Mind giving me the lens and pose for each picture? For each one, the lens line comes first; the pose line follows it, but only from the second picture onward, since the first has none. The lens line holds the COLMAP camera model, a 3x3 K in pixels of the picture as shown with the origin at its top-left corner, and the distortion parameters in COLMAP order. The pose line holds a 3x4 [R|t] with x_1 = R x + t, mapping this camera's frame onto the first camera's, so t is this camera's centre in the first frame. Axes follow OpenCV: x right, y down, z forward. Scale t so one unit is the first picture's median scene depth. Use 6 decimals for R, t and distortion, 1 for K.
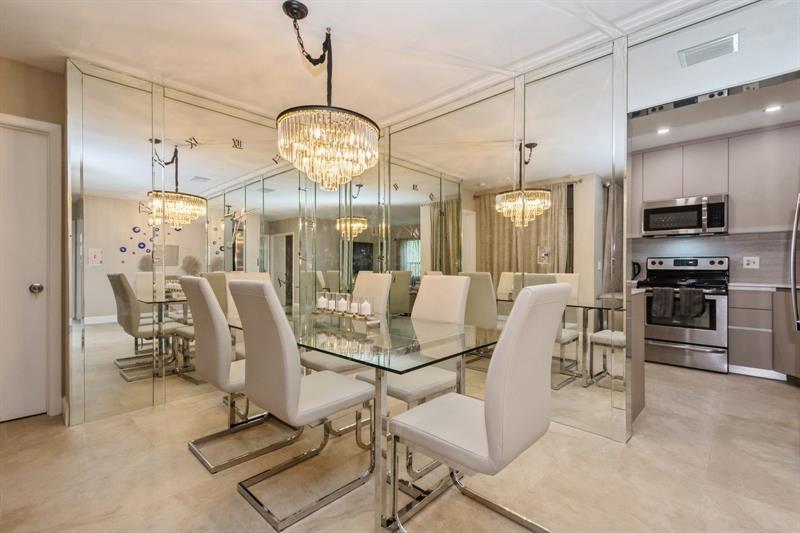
lens RADIAL K [[362.5, 0, 401.0], [0, 362.5, 263.2], [0, 0, 1]] dist [0.008385, -0.000423]
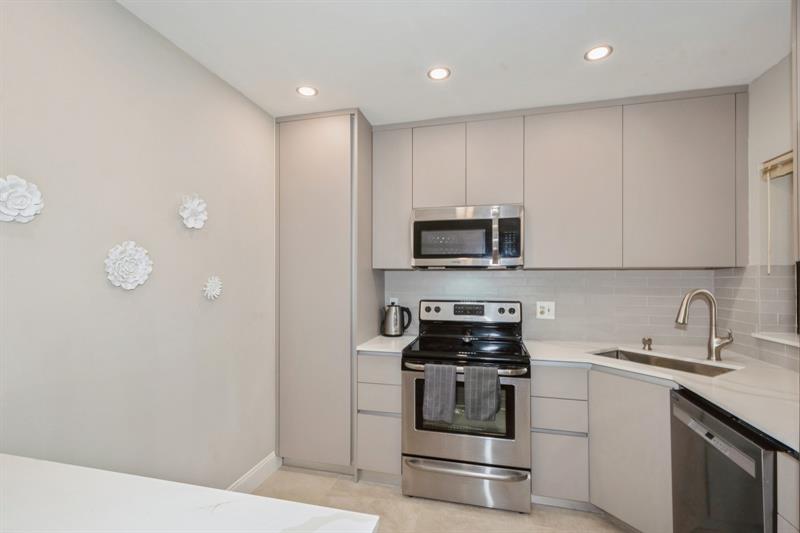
lens RADIAL K [[360.3, 0, 401.6], [0, 360.3, 271.7], [0, 0, 1]] dist [0.000643, 0.000156]
pose [[0.871788, 0.004429, 0.489864, 0.389946], [-0.000999, 0.999973, -0.007262, -0.066797], [-0.489883, 0.005841, 0.871769, 0.536627]]
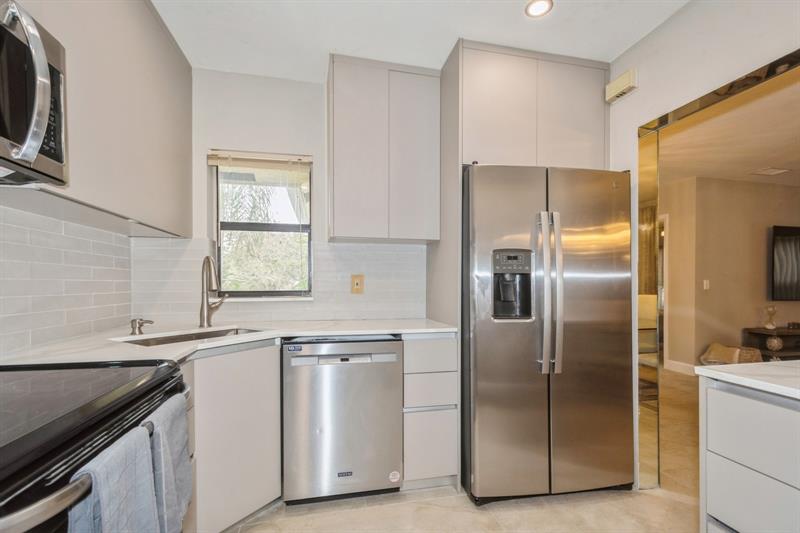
lens RADIAL K [[372.1, 0, 403.2], [0, 372.1, 286.5], [0, 0, 1]] dist [0.003946, 0.000396]
pose [[-0.834705, -0.004600, 0.550679, 0.490609], [-0.004534, 0.999989, 0.001481, -0.008122], [-0.550679, -0.001261, -0.834716, 1.039843]]
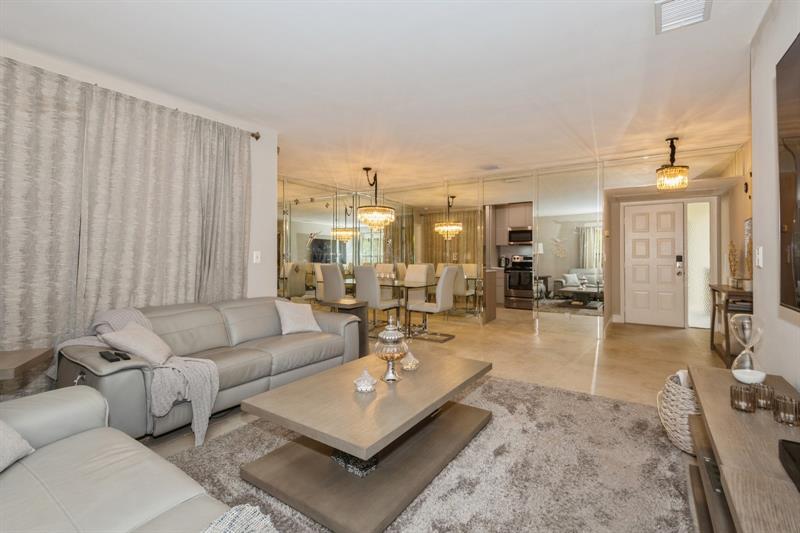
lens RADIAL K [[358.8, 0, 399.5], [0, 358.8, 256.4], [0, 0, 1]] dist [0.021111, 0.000213]
pose [[0.986352, 0.000635, 0.164648, -0.242161], [-0.000576, 1.000000, -0.000404, -0.010170], [-0.164648, 0.000304, 0.986352, -0.855671]]
